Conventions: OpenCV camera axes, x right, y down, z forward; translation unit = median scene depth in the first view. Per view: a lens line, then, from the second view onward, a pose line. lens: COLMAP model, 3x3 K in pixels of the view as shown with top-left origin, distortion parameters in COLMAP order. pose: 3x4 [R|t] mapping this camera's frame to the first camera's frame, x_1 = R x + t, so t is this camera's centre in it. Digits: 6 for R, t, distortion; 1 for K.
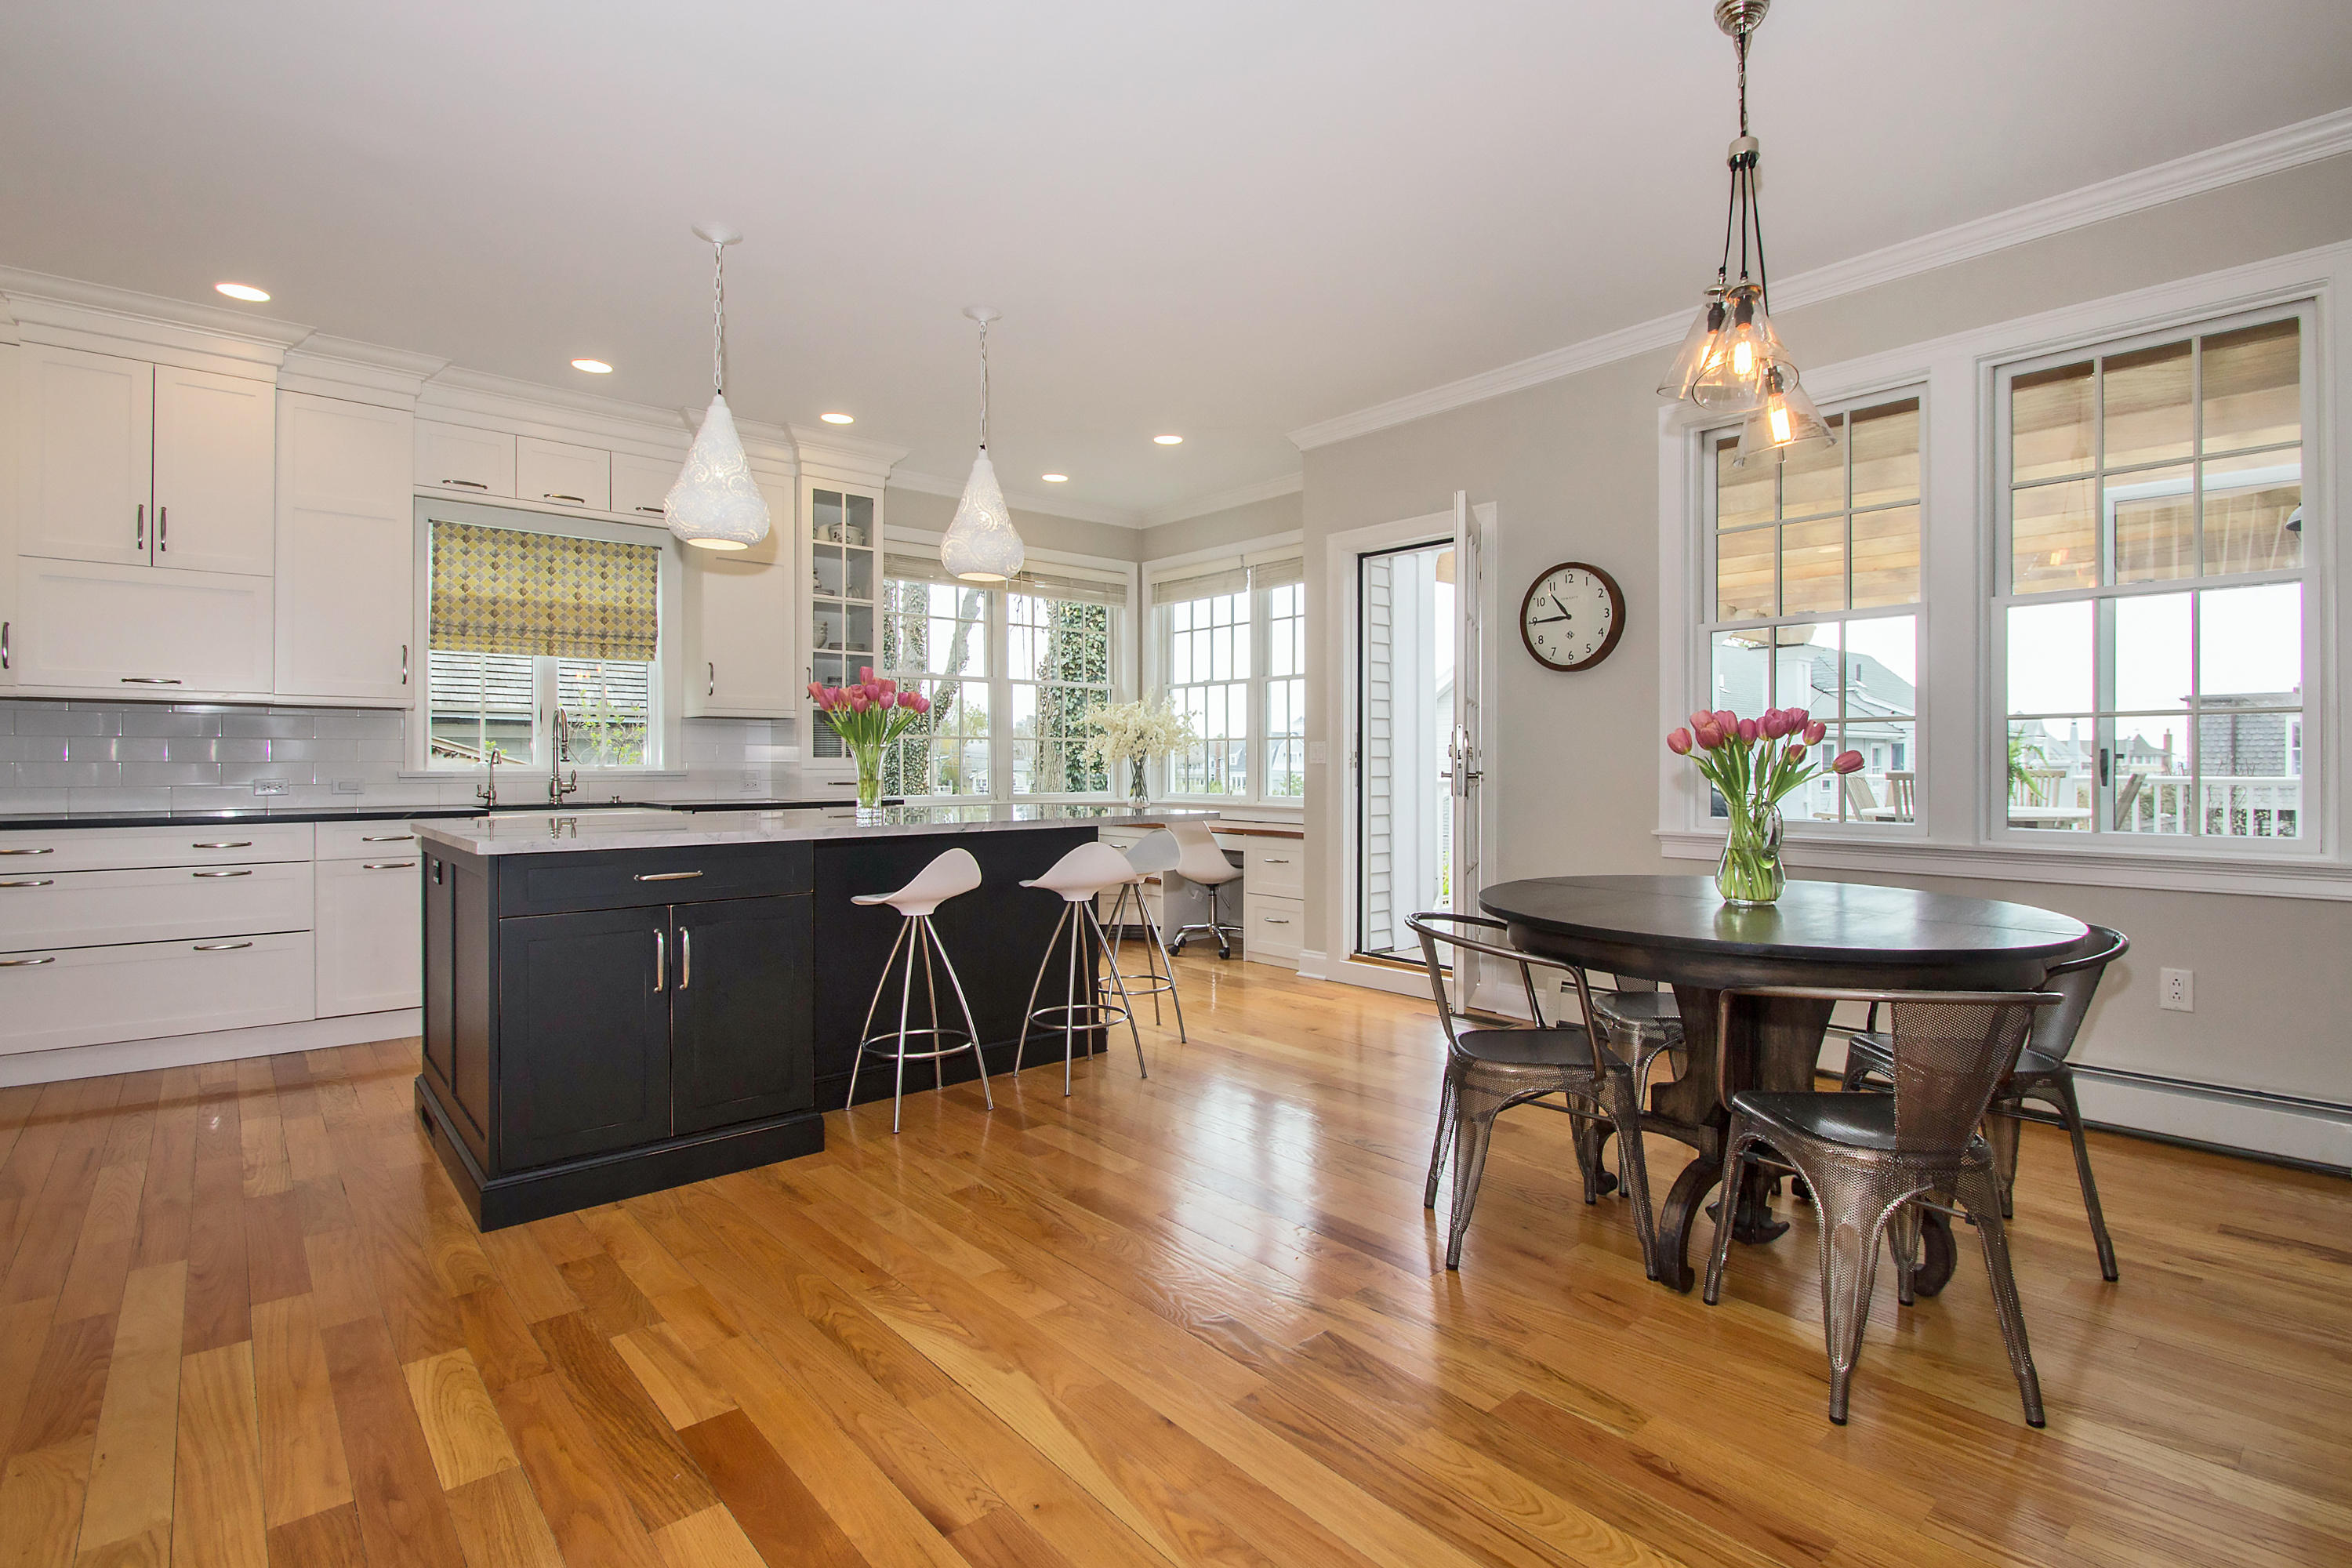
lens RADIAL K [[1112.6, 0, 1178.0], [0, 1112.6, 773.4], [0, 0, 1]] dist [0.004783, -0.004052]
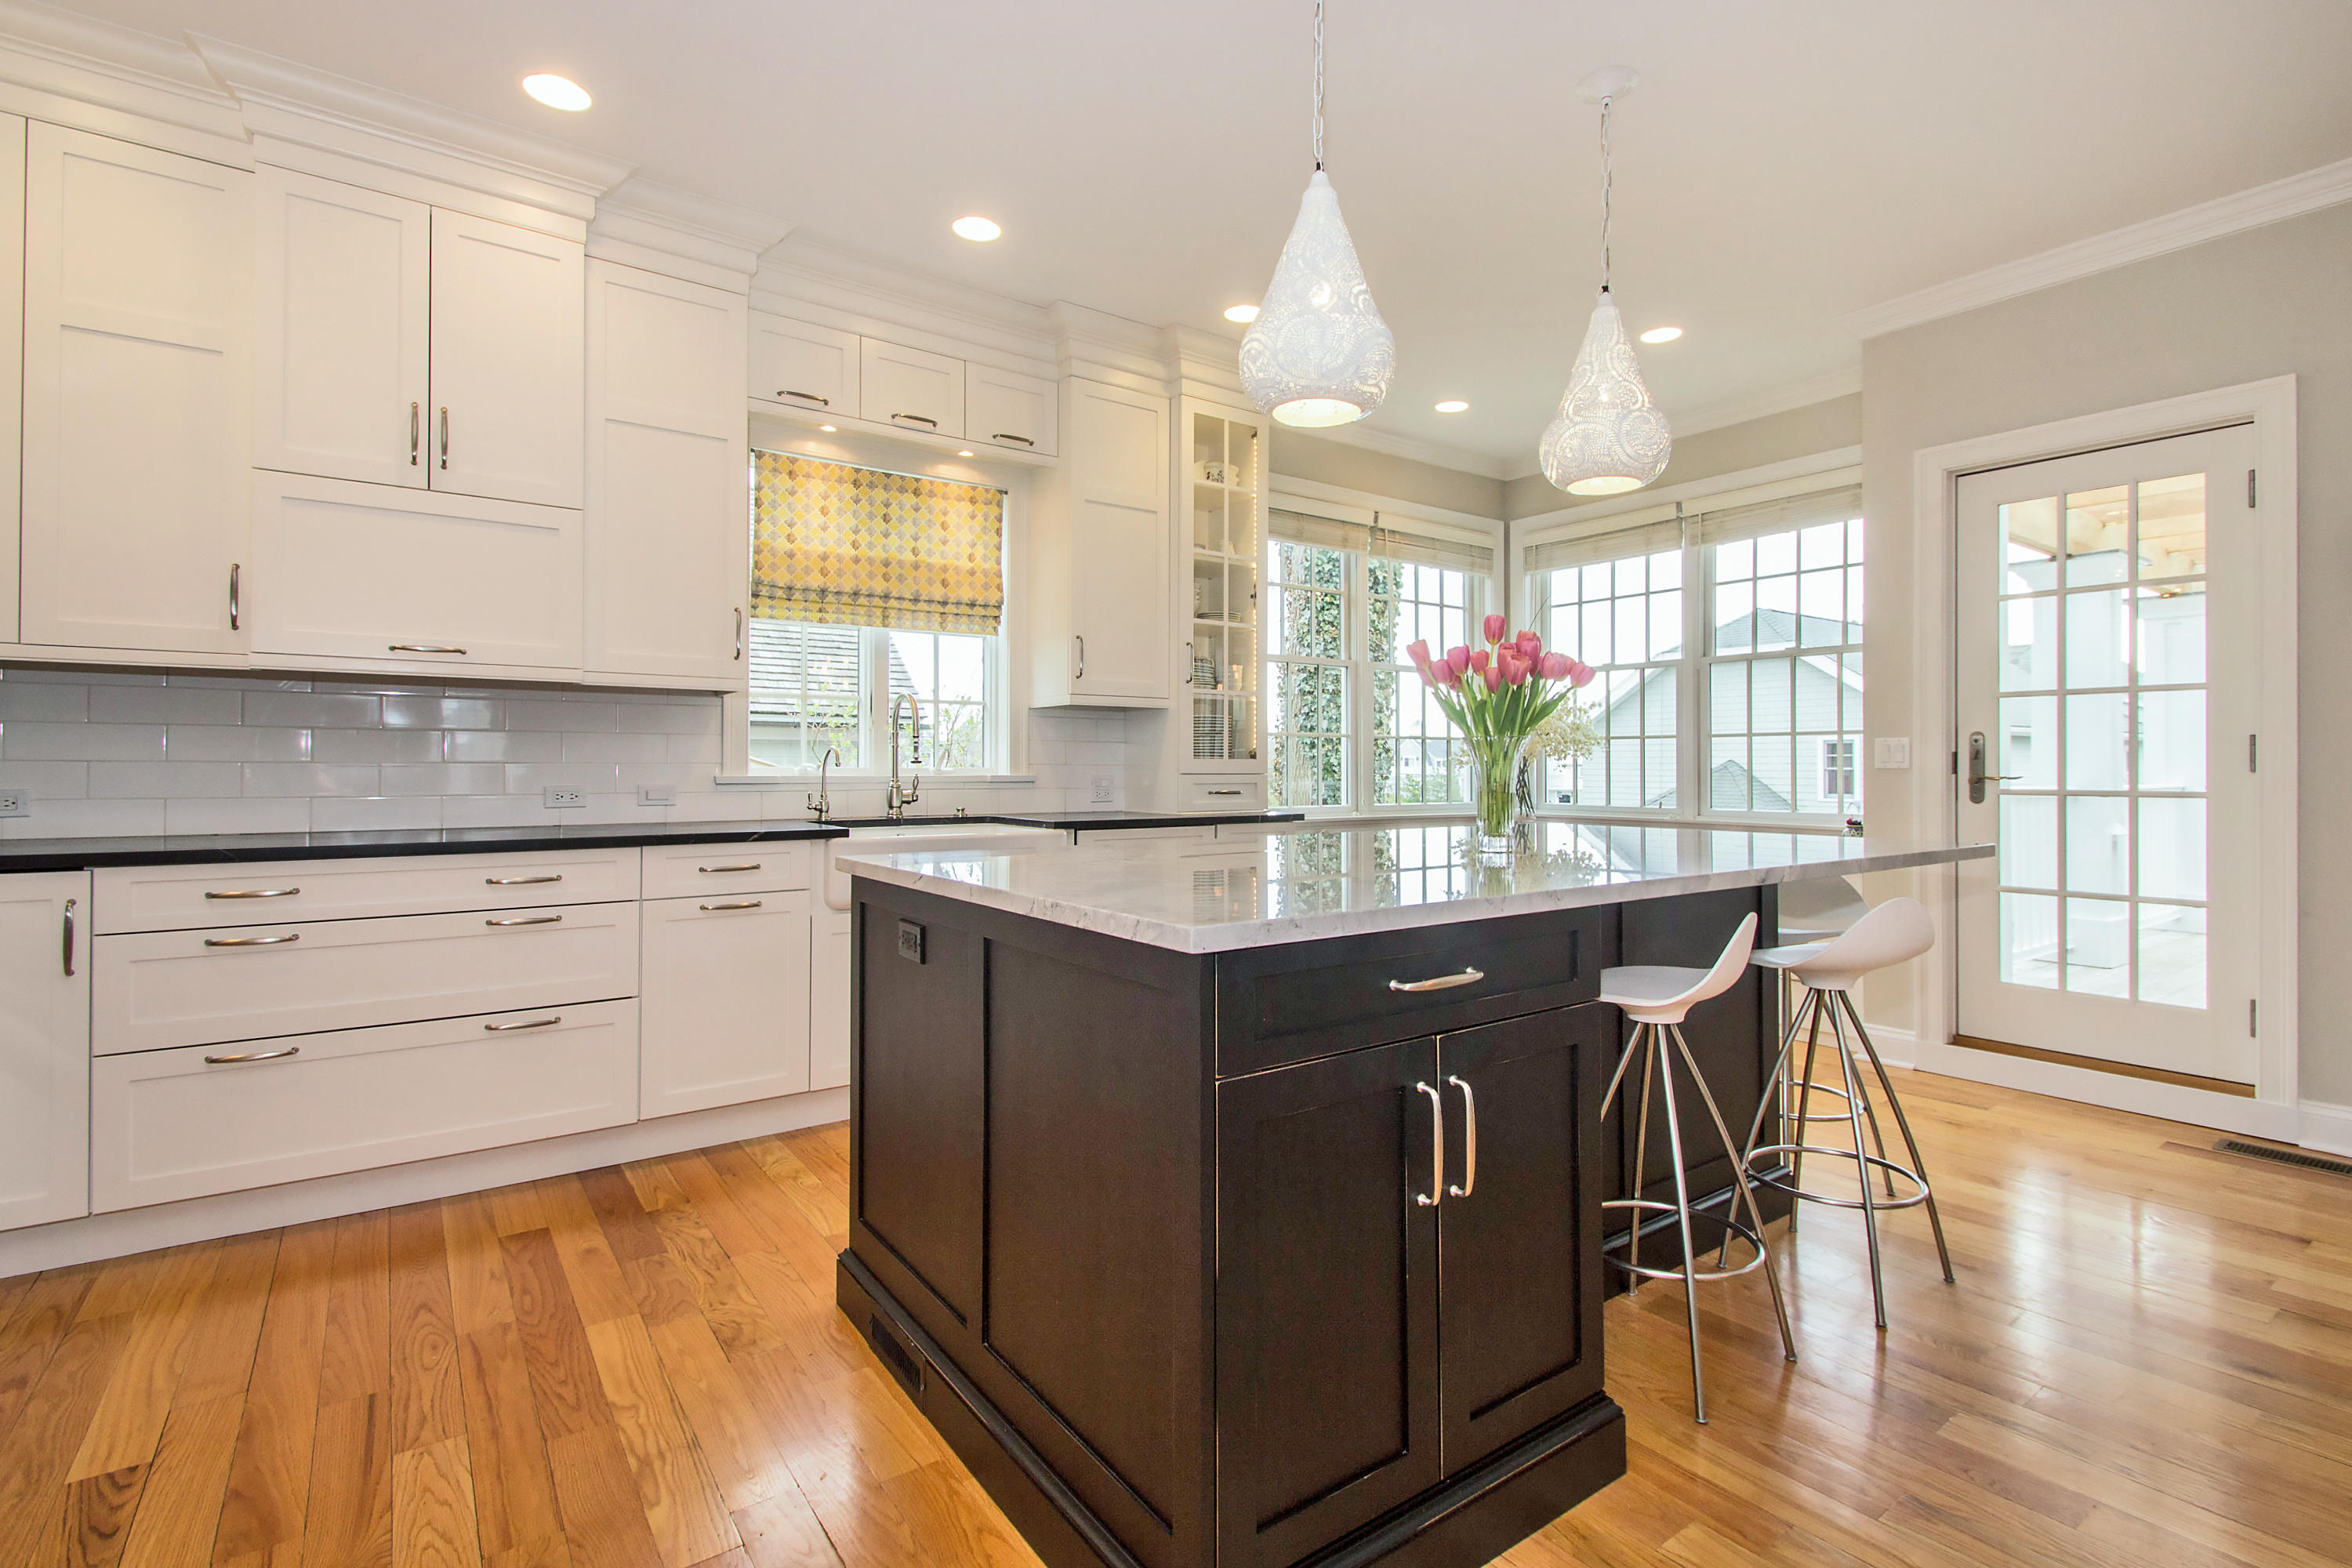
lens RADIAL K [[1112.6, 0, 1224.5], [0, 1112.6, 768.4], [0, 0, 1]] dist [0.004783, -0.004052]
pose [[0.995733, 0.000550, -0.092284, -0.254544], [-0.001103, 0.999982, -0.005940, -0.002488], [0.092279, 0.006016, 0.995715, 0.245752]]
